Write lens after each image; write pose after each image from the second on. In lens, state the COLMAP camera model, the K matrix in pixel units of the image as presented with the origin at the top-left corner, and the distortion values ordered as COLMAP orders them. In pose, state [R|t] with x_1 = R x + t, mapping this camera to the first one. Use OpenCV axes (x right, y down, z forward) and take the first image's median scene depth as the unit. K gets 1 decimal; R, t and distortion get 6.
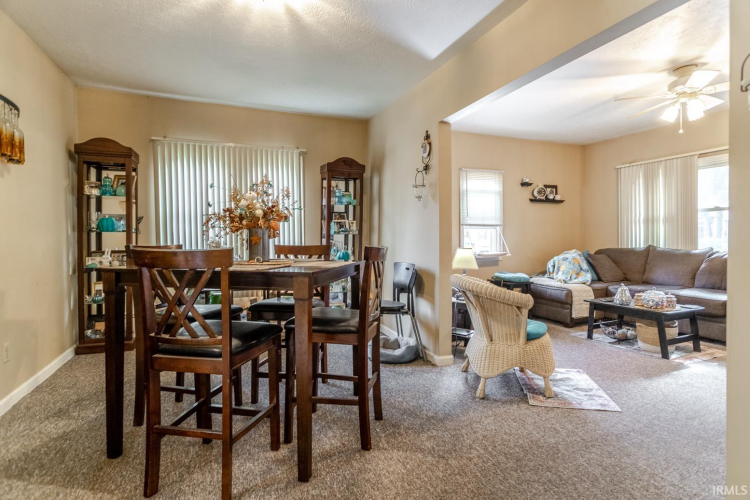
lens RADIAL K [[395.5, 0, 379.9], [0, 395.5, 245.6], [0, 0, 1]] dist [-0.000678, 0.001952]
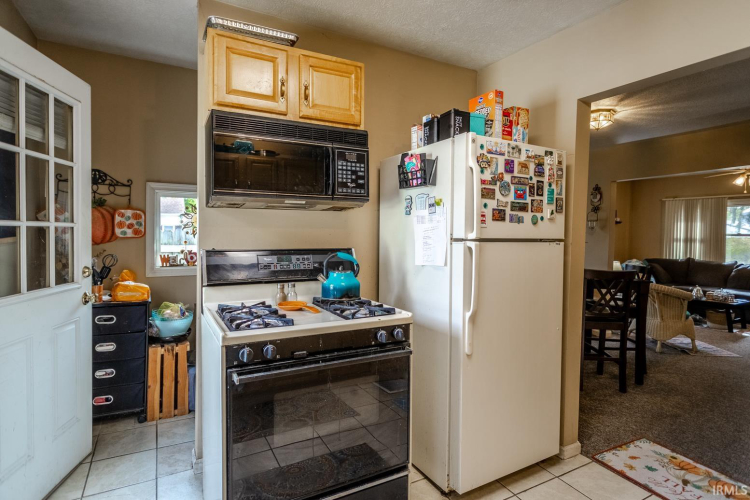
lens RADIAL K [[395.5, 0, 380.2], [0, 395.5, 246.1], [0, 0, 1]] dist [-0.000678, 0.001952]
pose [[0.992538, 0.022621, 0.119820, -0.678830], [-0.024527, 0.999595, 0.014451, -0.040931], [-0.119444, -0.017282, 0.992690, -0.320234]]
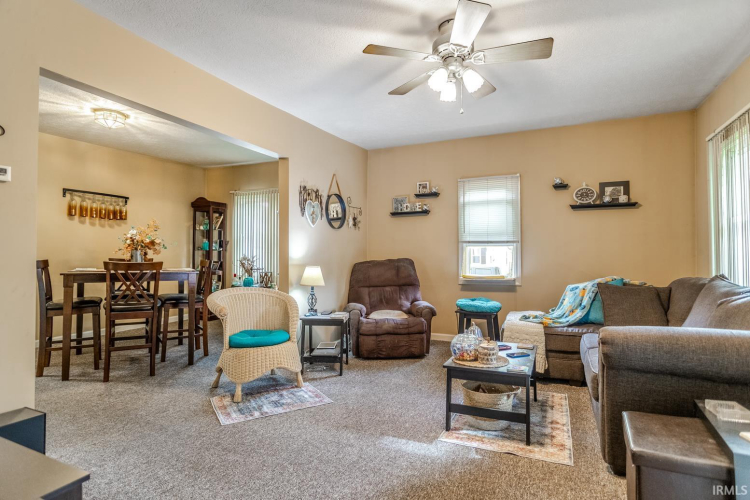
lens RADIAL K [[401.3, 0, 382.2], [0, 401.3, 245.4], [0, 0, 1]] dist [-0.002100, 0.000344]
pose [[0.673351, -0.008722, -0.739271, 0.899514], [-0.020421, 0.999329, -0.030391, -0.017061], [0.739041, 0.035560, 0.672722, 0.311579]]
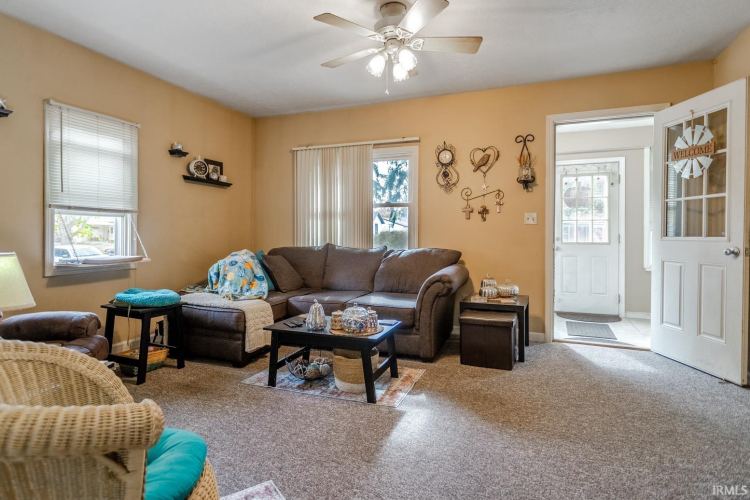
lens RADIAL K [[401.3, 0, 375.5], [0, 401.3, 236.3], [0, 0, 1]] dist [-0.002100, 0.000344]
pose [[0.700863, 0.009451, 0.713234, 0.154521], [0.001521, 0.999890, -0.014744, -0.004052], [-0.713295, 0.011418, 0.700771, 0.364310]]
